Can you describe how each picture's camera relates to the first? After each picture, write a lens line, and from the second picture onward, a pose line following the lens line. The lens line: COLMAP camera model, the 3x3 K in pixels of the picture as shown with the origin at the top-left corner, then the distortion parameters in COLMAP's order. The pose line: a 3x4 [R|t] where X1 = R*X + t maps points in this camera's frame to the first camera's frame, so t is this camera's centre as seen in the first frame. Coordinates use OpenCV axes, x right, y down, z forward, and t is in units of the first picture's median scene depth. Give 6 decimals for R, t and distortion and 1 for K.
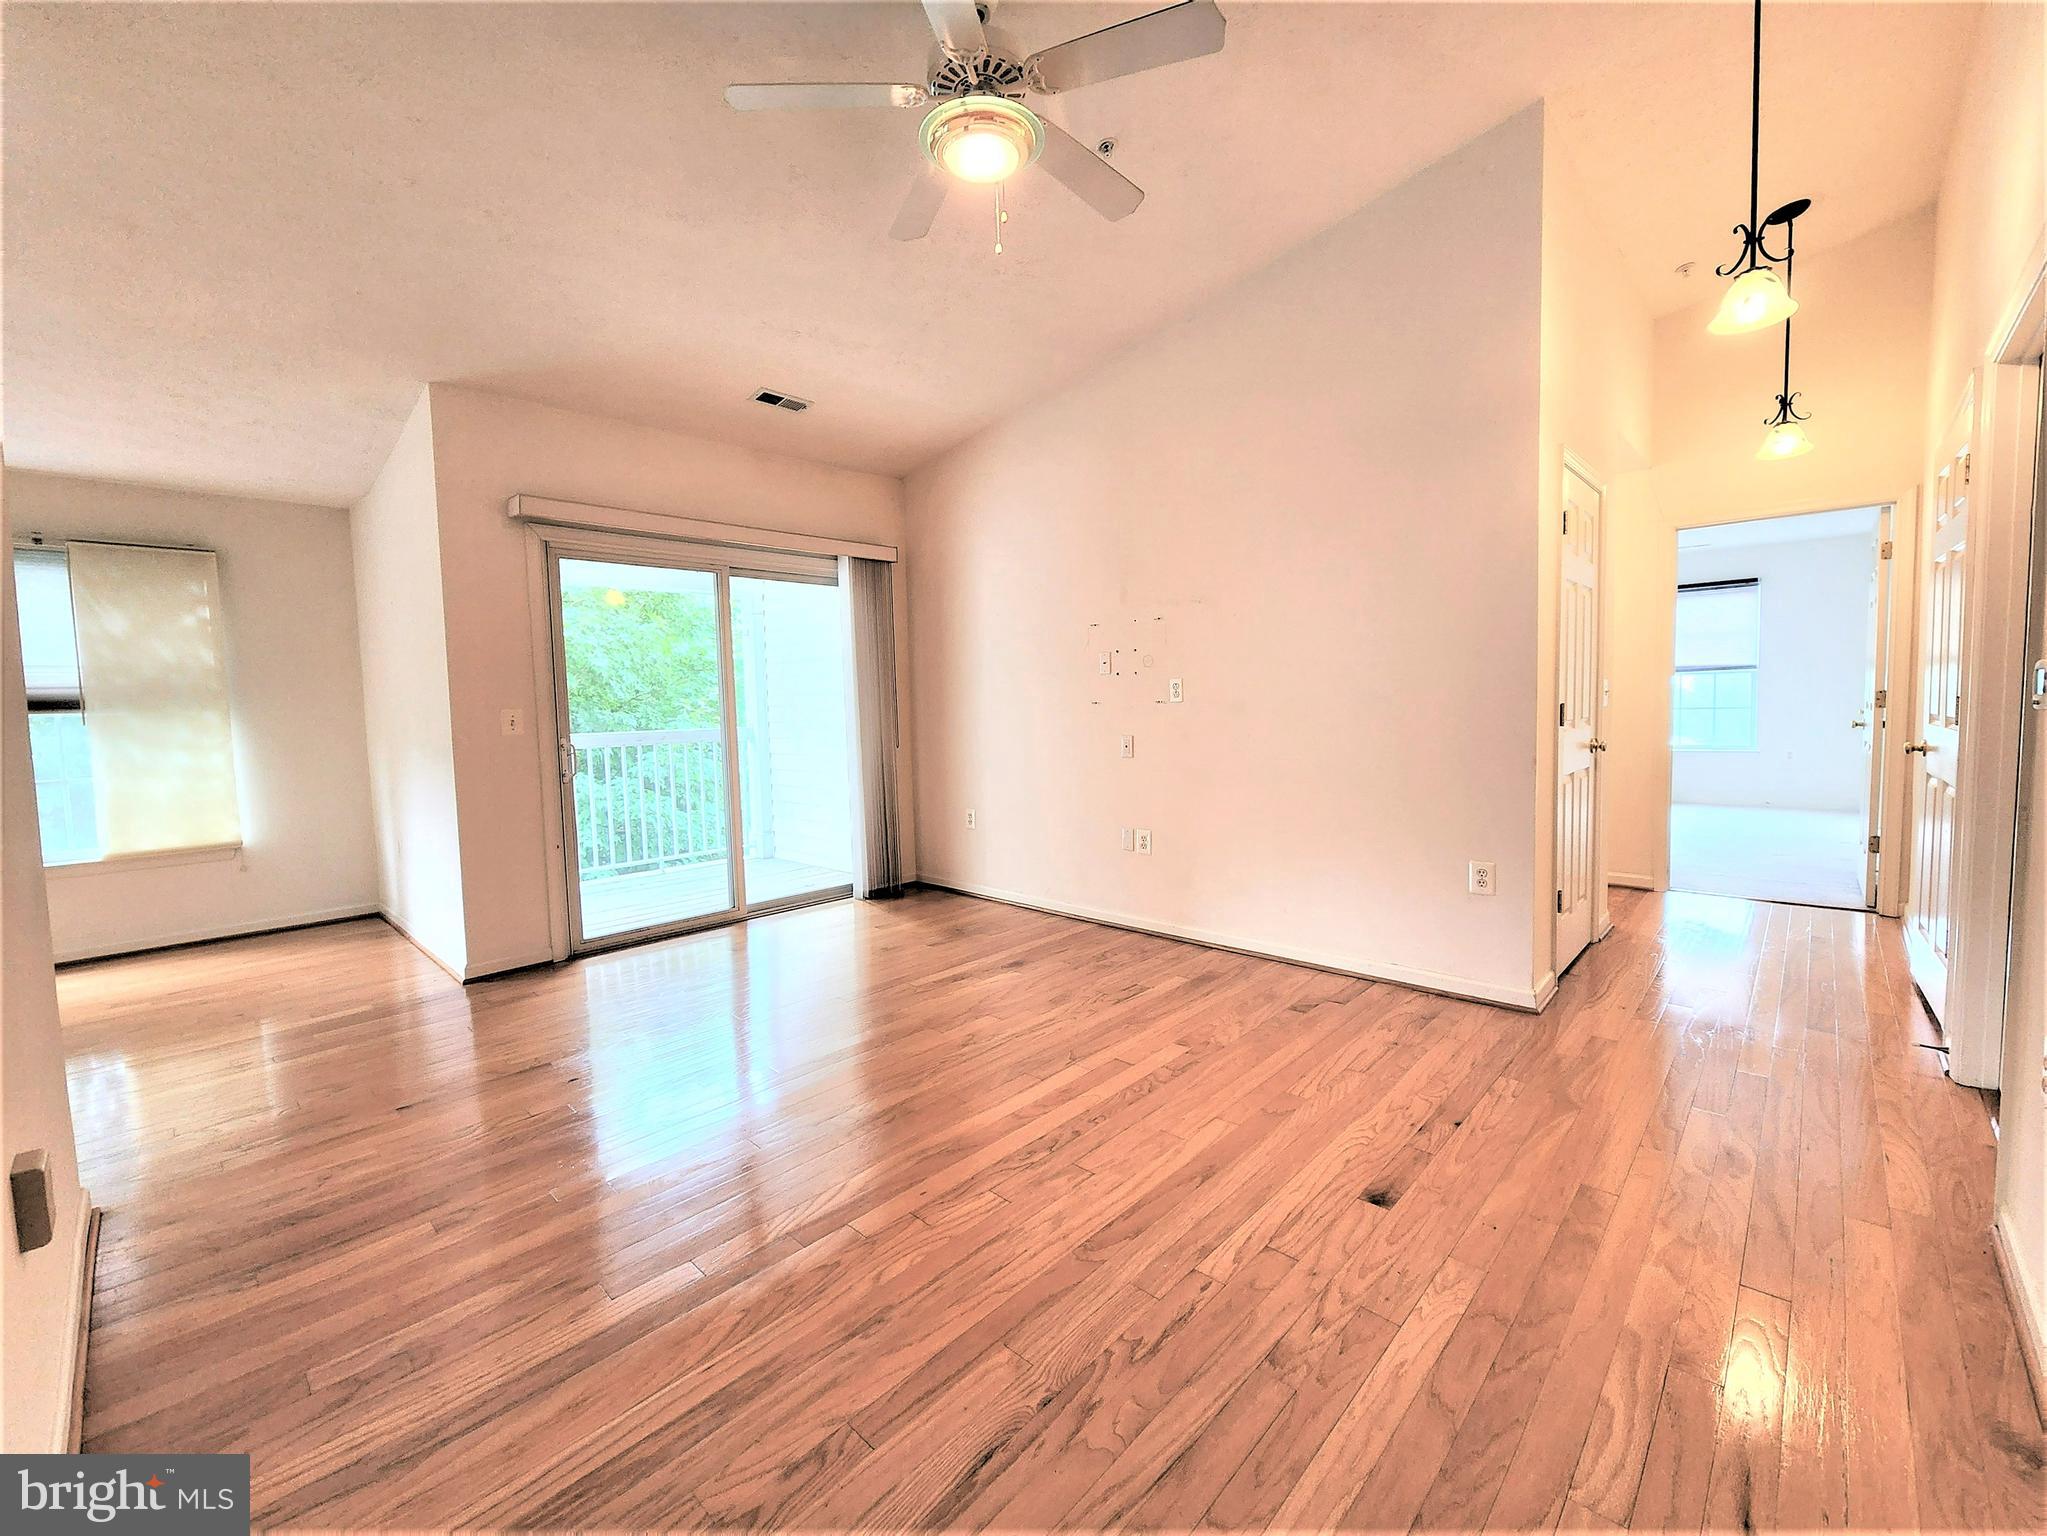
lens RADIAL K [[839.7, 0, 1034.2], [0, 839.7, 754.7], [0, 0, 1]] dist [0.005065, -0.005399]
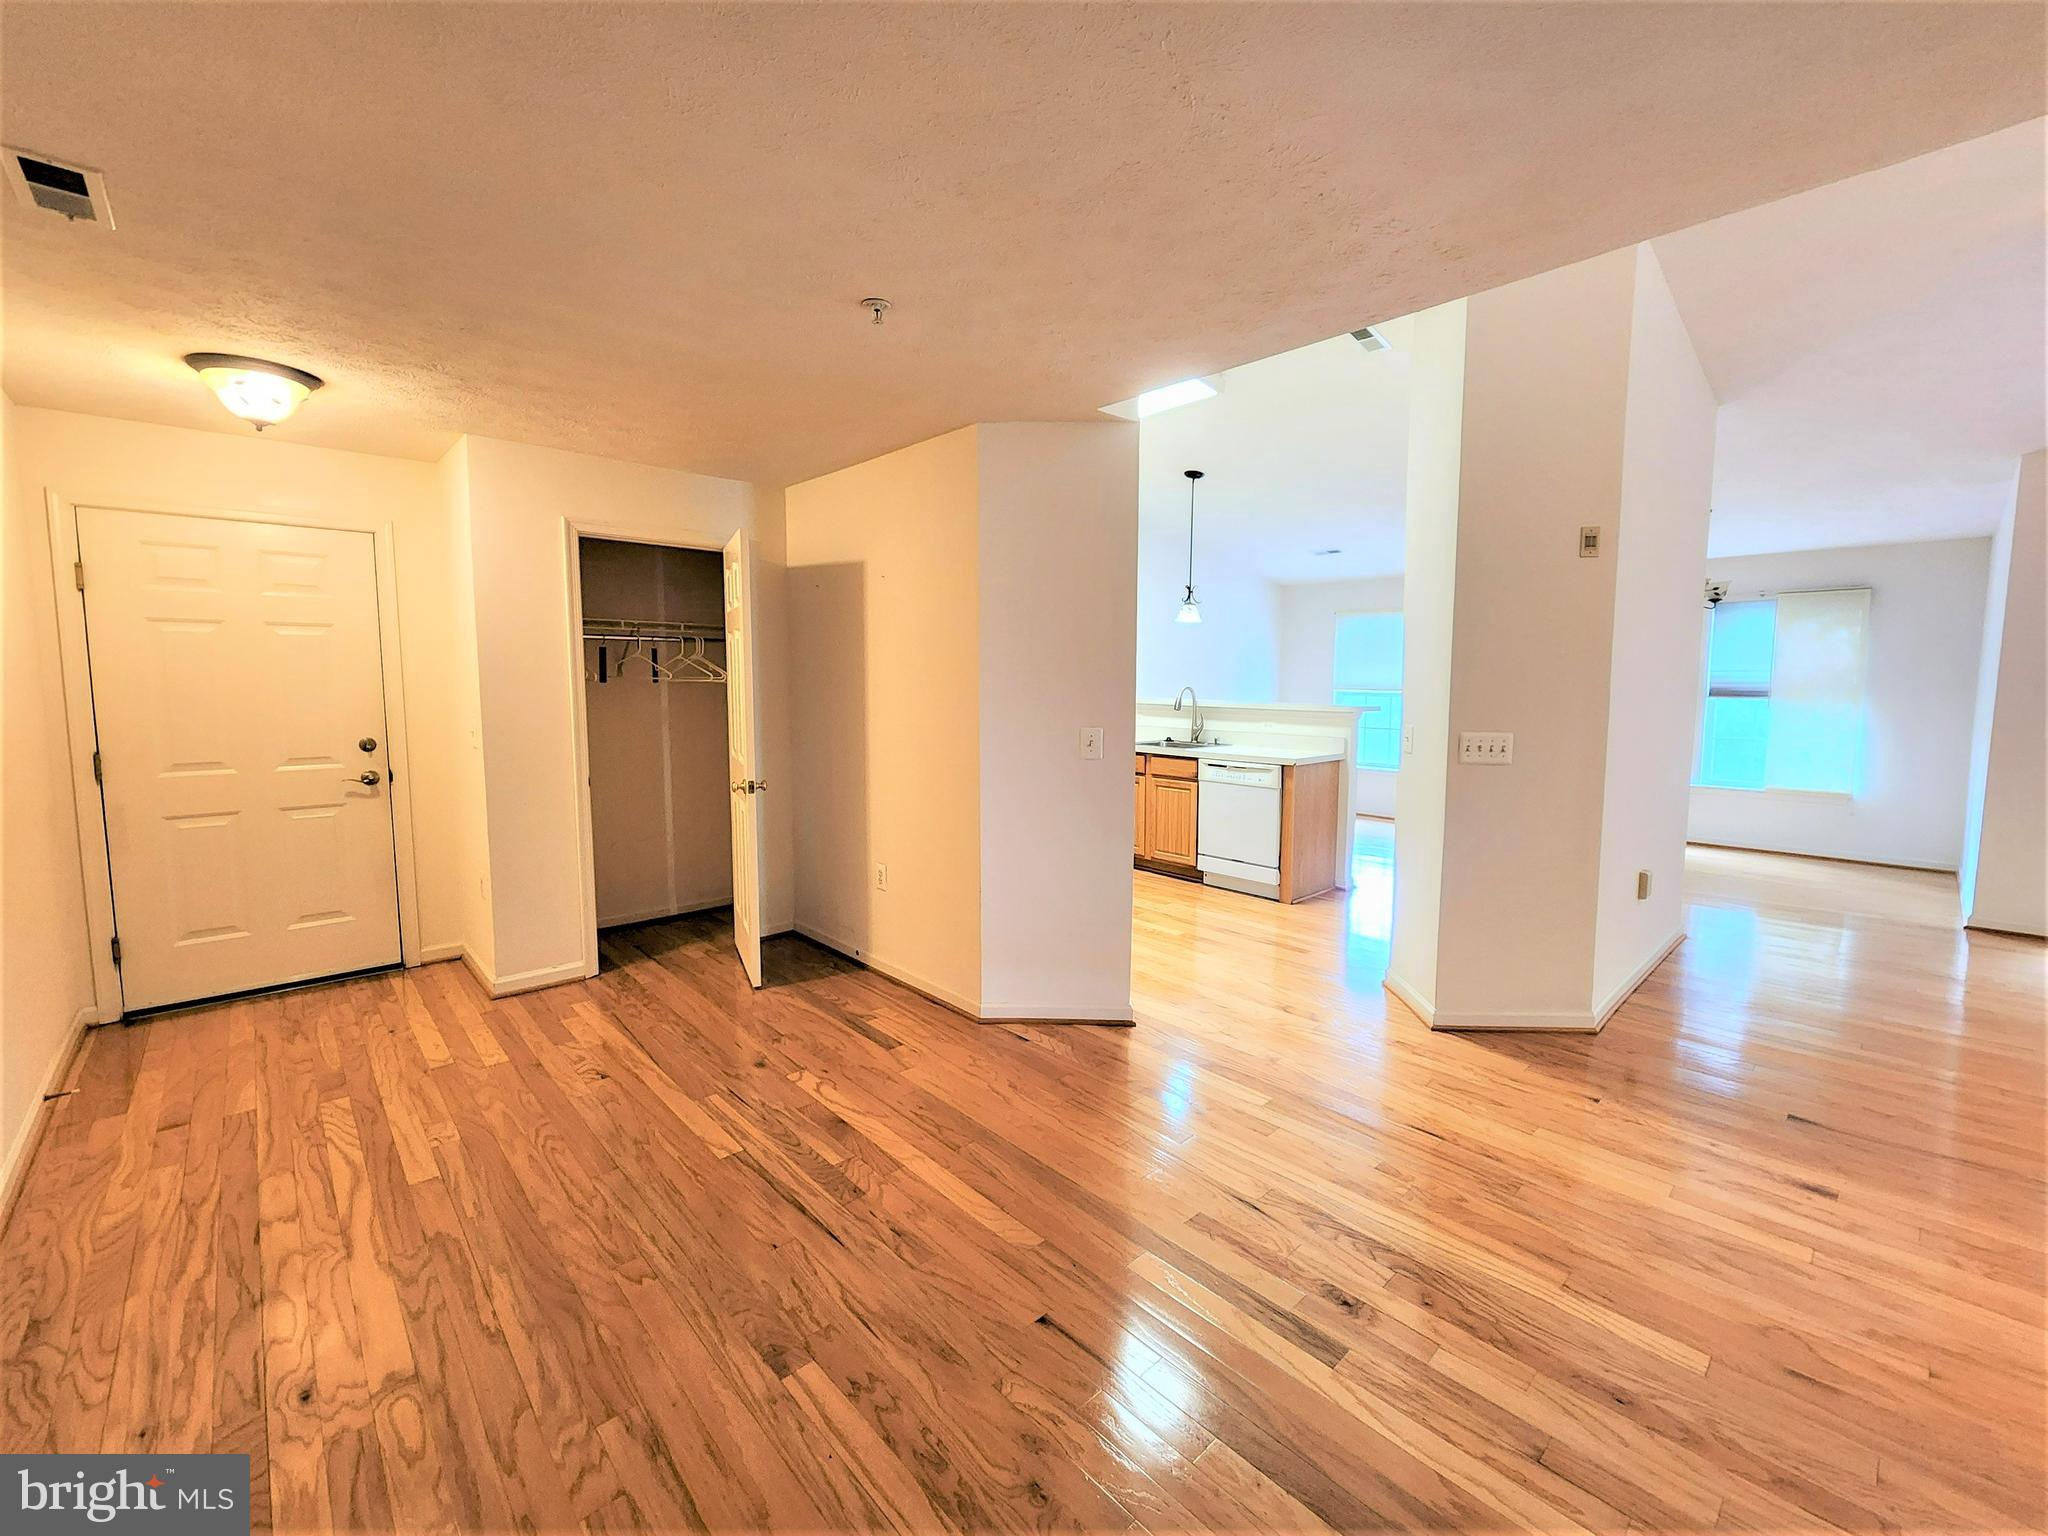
lens RADIAL K [[840.1, 0, 1034.7], [0, 840.1, 754.6], [0, 0, 1]] dist [0.005065, -0.005399]
pose [[-0.059819, 0.115200, -0.991540, 0.724815], [-0.065975, 0.990690, 0.119082, -0.056112], [0.996027, 0.072540, -0.051662, -0.412416]]
